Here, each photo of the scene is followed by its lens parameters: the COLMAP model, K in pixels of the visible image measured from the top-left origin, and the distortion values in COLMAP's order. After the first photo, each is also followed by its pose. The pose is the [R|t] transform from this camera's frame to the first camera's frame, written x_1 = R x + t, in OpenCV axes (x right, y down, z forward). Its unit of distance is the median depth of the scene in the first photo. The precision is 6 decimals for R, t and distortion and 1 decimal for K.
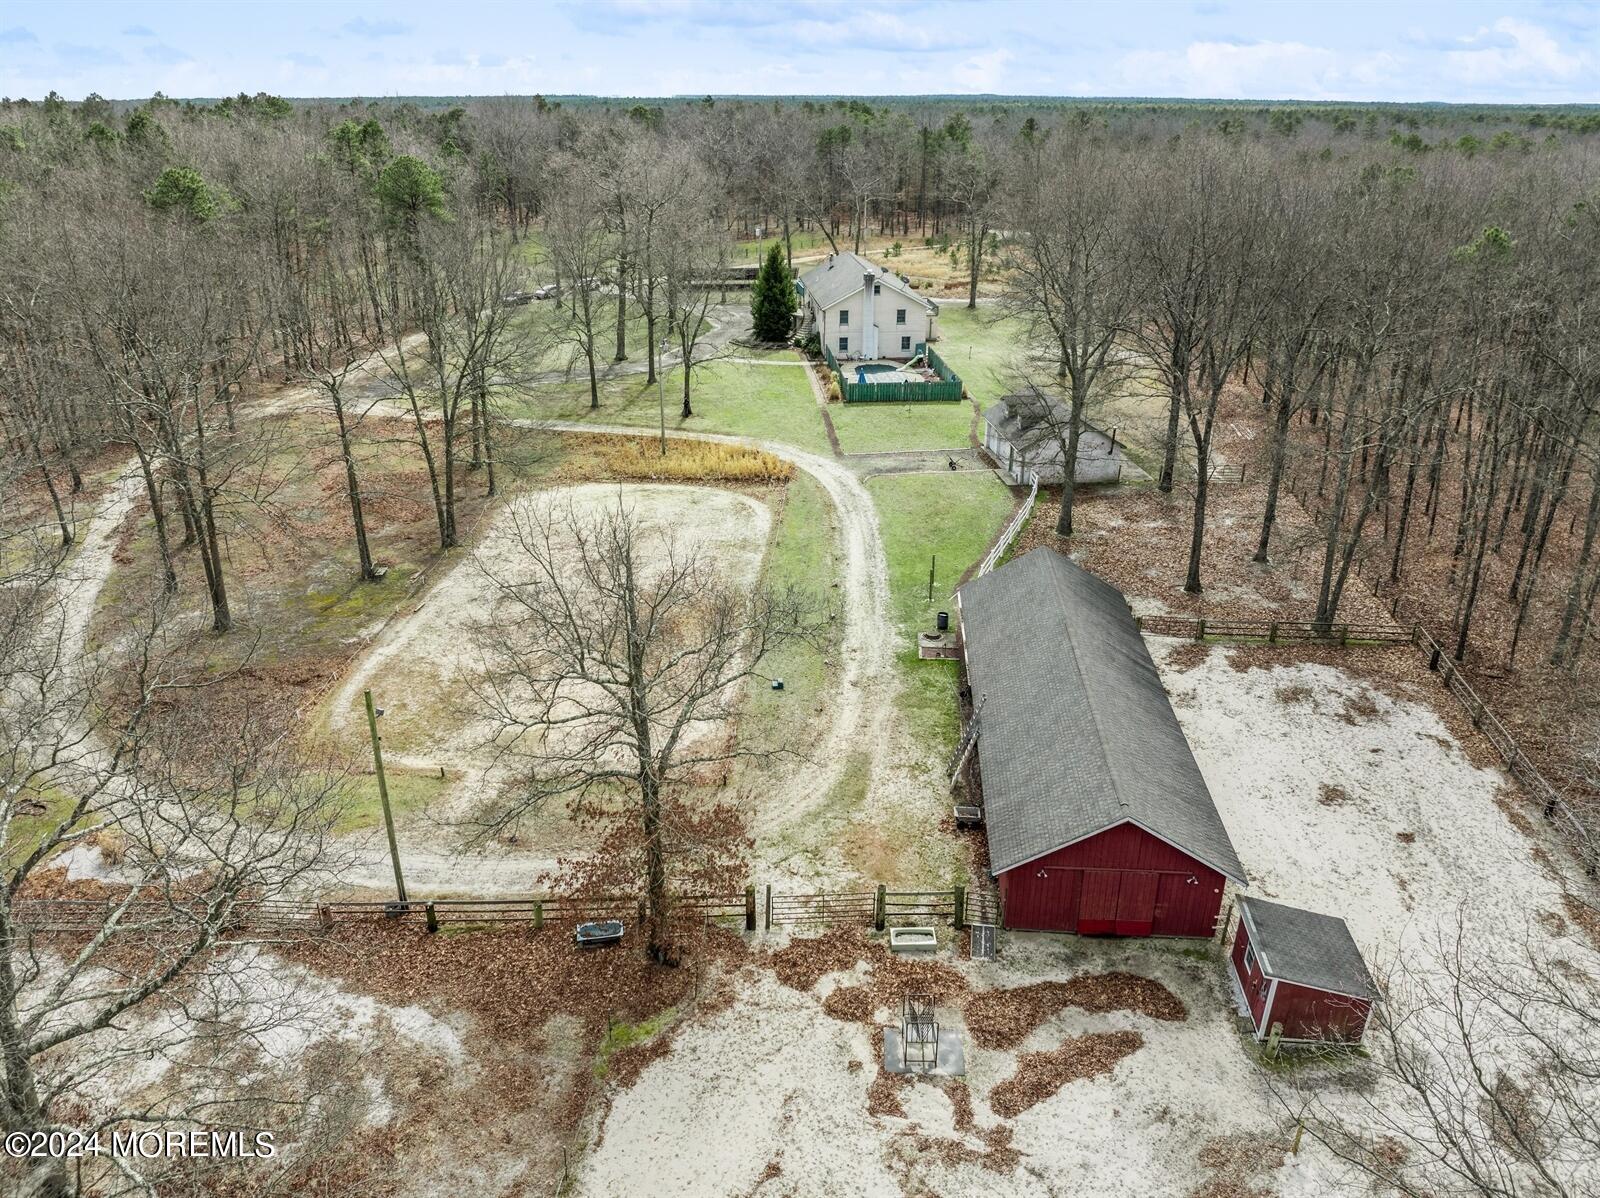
lens RADIAL K [[1159.4, 0, 800.0], [0, 1159.4, 599.0], [0, 0, 1]] dist [-0.052536, -0.001361]
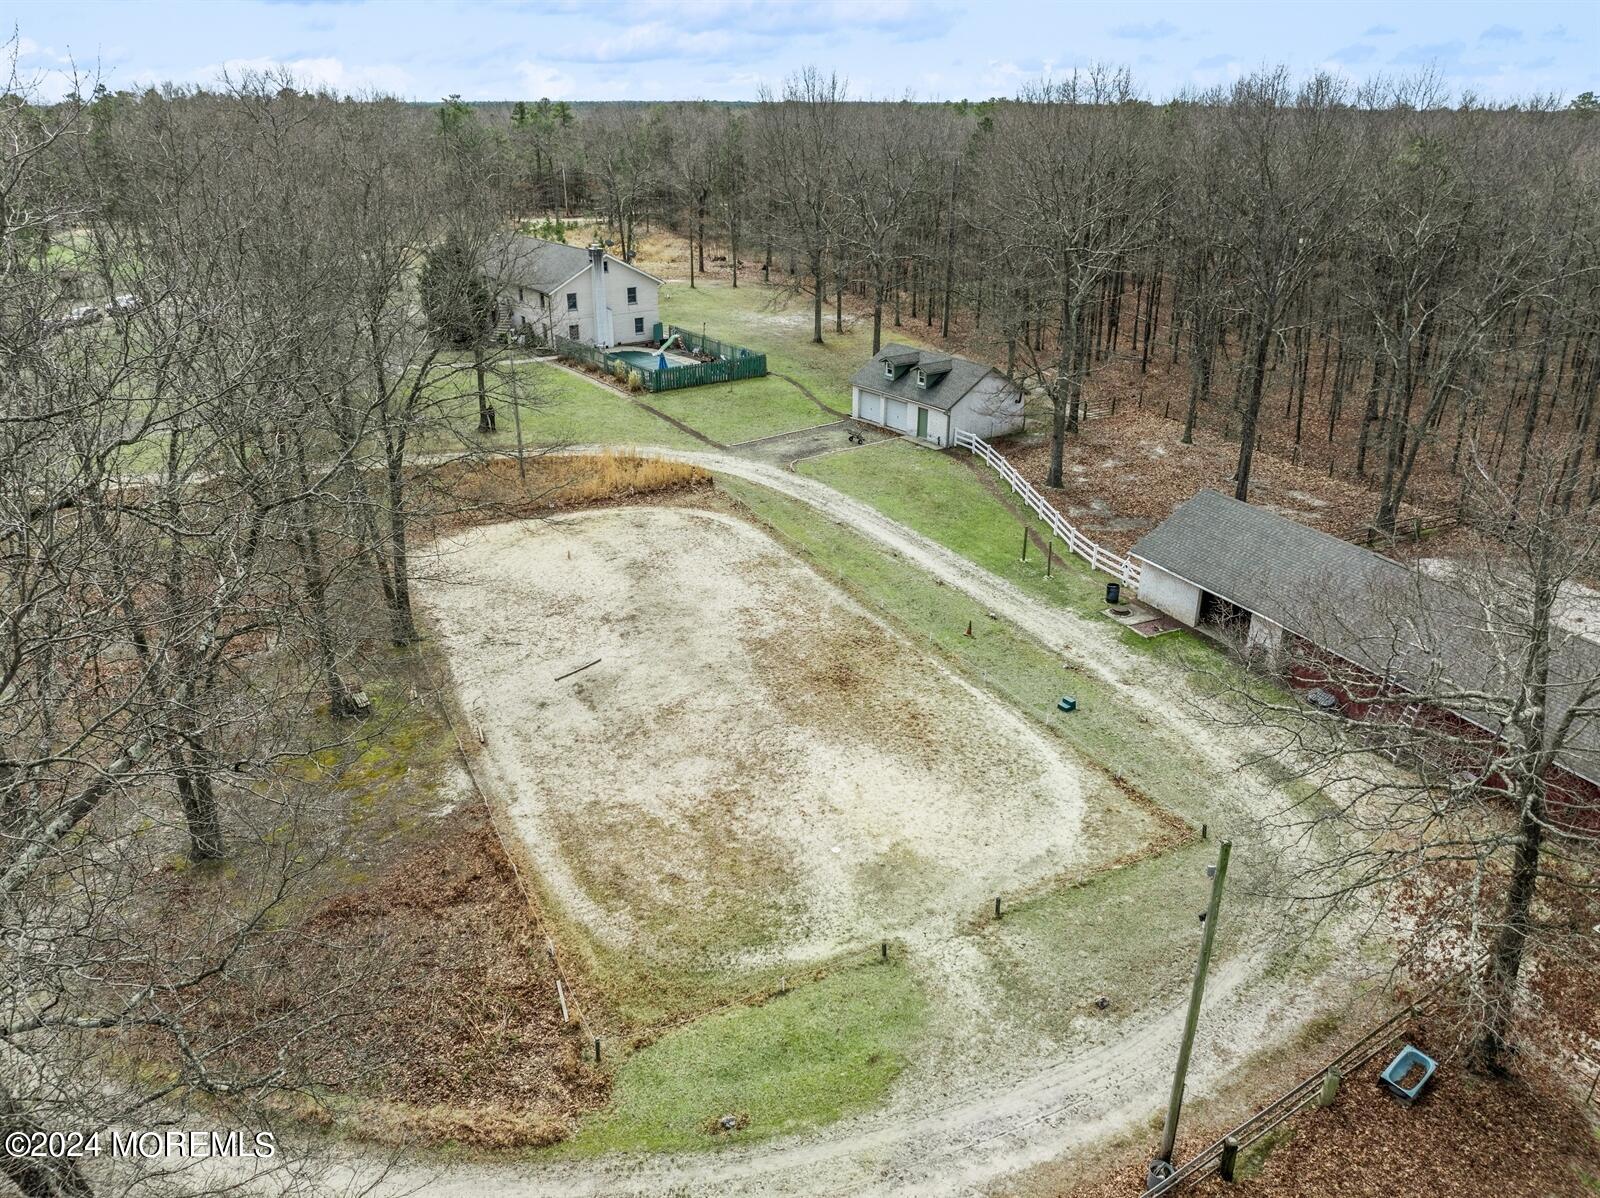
lens RADIAL K [[1124.4, 0, 800.0], [0, 1124.4, 599.0], [0, 0, 1]] dist [0.002455, 0.000558]
pose [[0.863759, -0.203687, 0.460904, -0.431159], [0.201449, 0.977972, 0.054669, -0.064587], [-0.461887, 0.045628, 0.885764, 0.318762]]
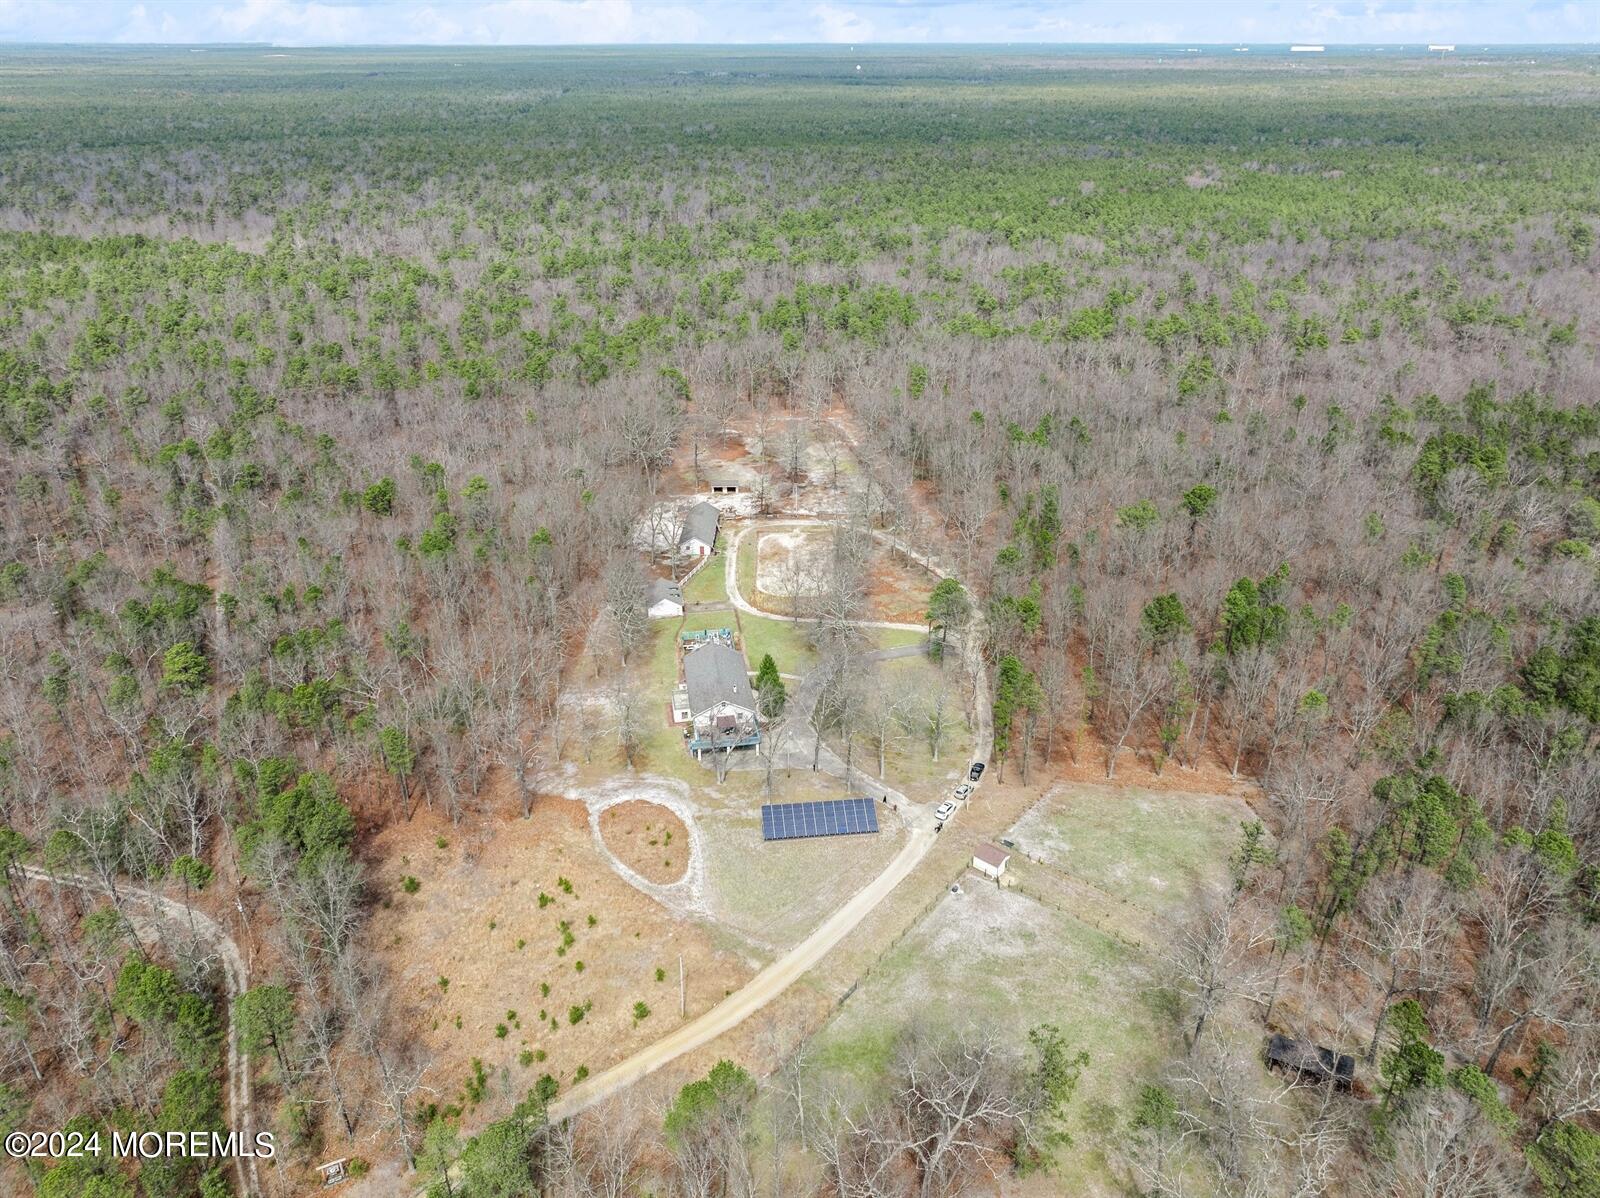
lens RADIAL K [[1159.4, 0, 800.0], [0, 1159.4, 599.0], [0, 0, 1]] dist [-0.052536, -0.001361]
pose [[-0.997853, 0.019725, -0.062458, 0.067532], [-0.034358, 0.654224, 0.755520, -3.061307], [0.055764, 0.756044, -0.652141, 3.787176]]
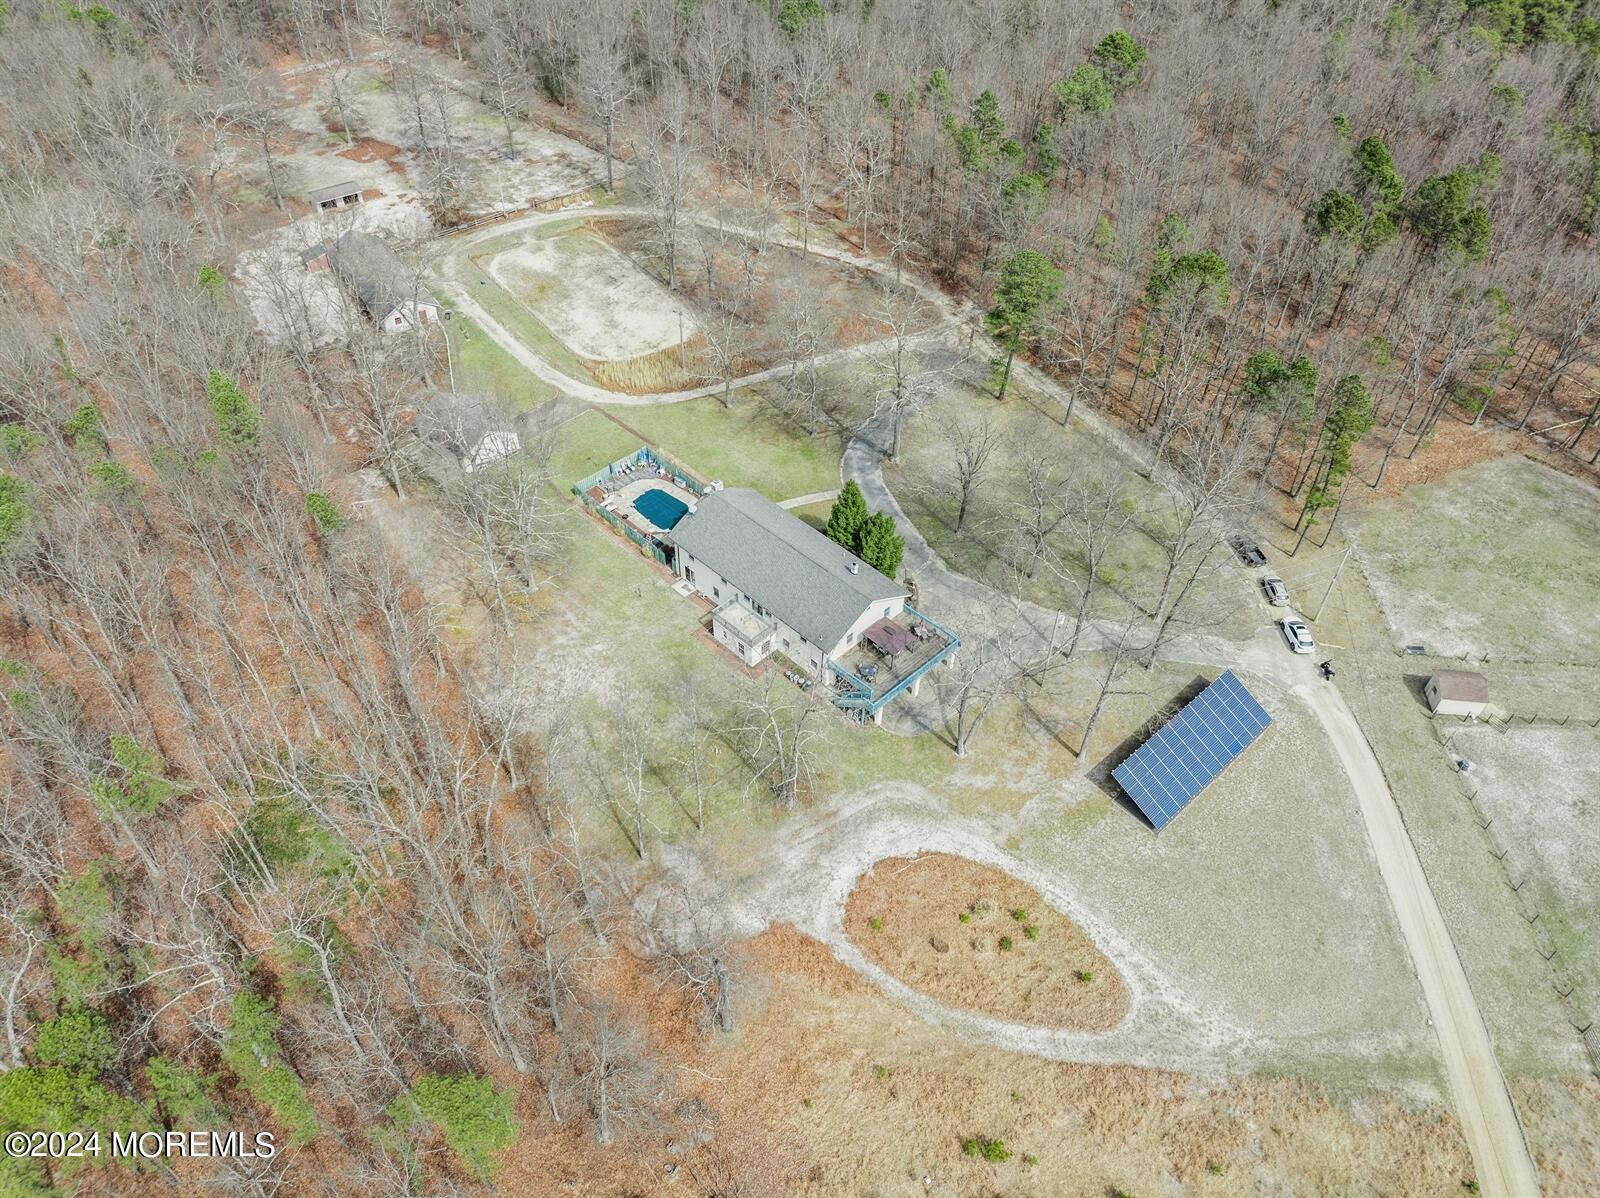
lens RADIAL K [[1114.9, 0, 800.0], [0, 1114.9, 599.0], [0, 0, 1]] dist [-0.035119, 0.000339]
pose [[-0.776624, 0.425714, -0.464352, 0.855965], [-0.267115, 0.445033, 0.854749, -1.870345], [0.570530, 0.787854, -0.231909, 2.304500]]
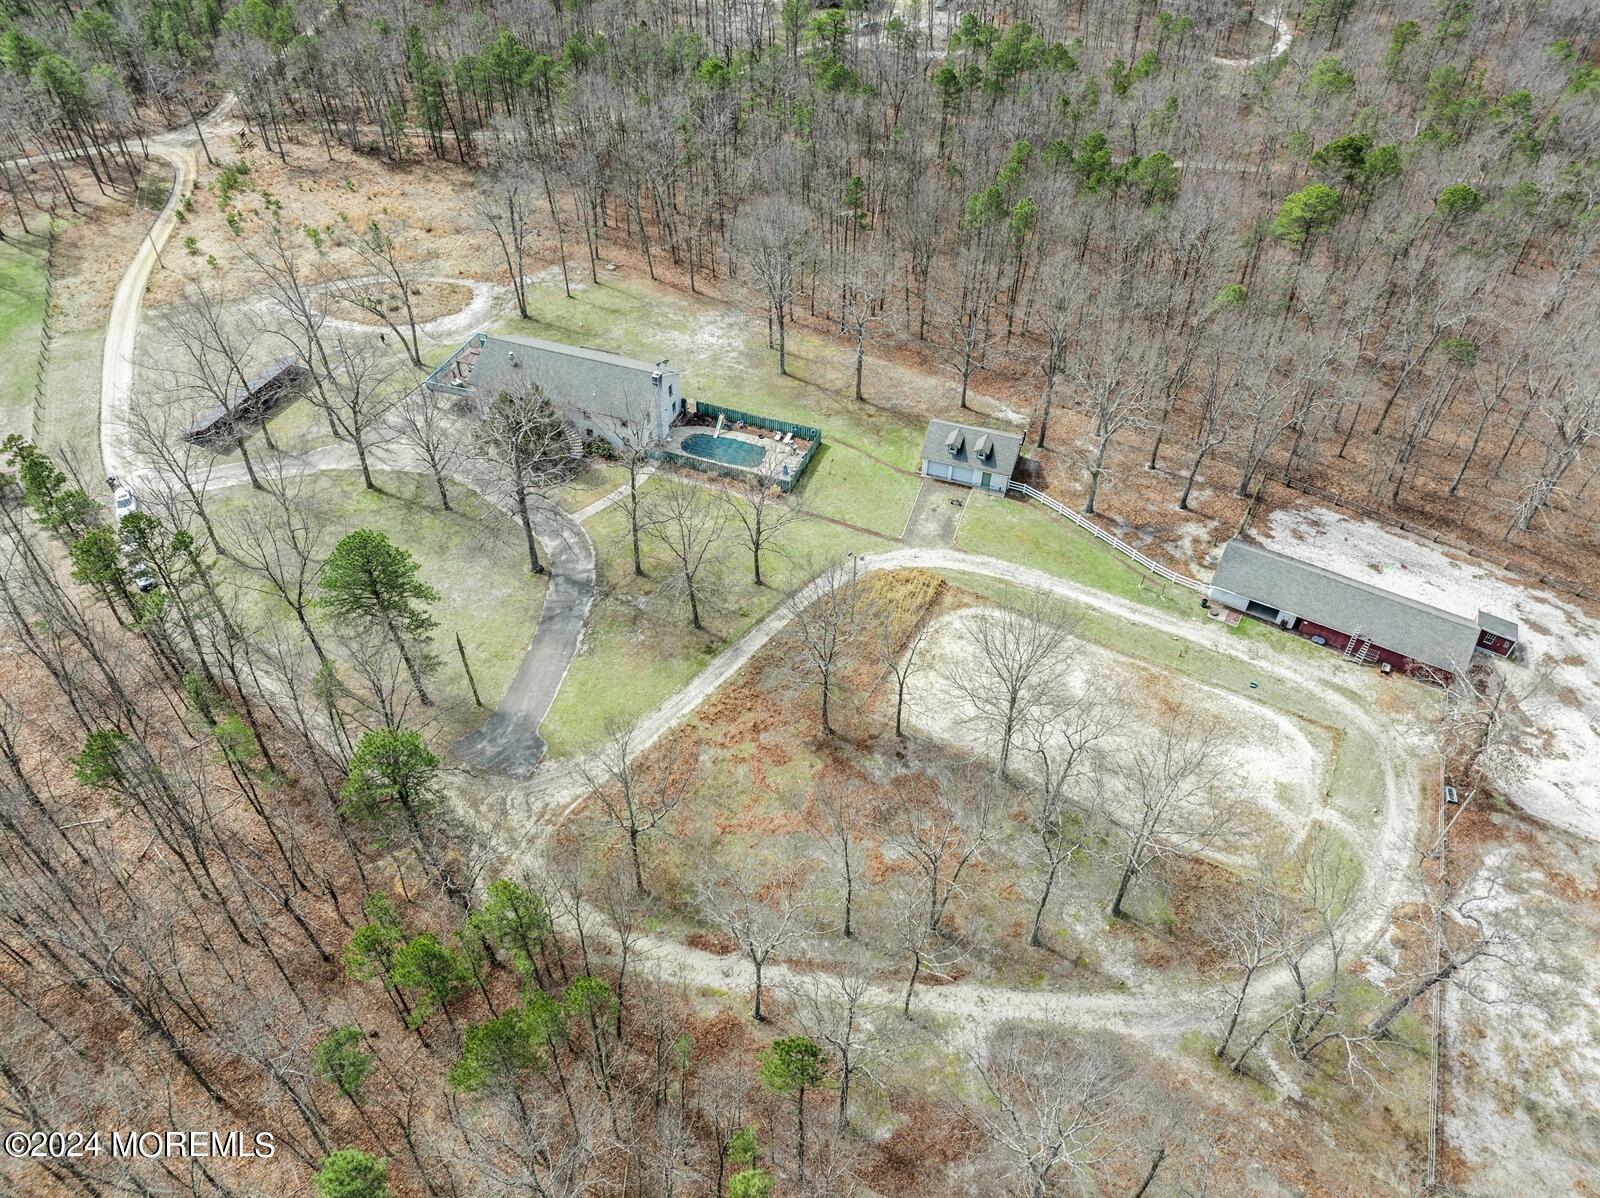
lens RADIAL K [[1114.9, 0, 800.0], [0, 1114.9, 599.0], [0, 0, 1]] dist [-0.035119, 0.000339]
pose [[0.431725, -0.635104, 0.640512, -1.217703], [0.355084, 0.772427, 0.526567, -1.083936], [-0.829173, 0.000104, 0.558991, 0.474256]]
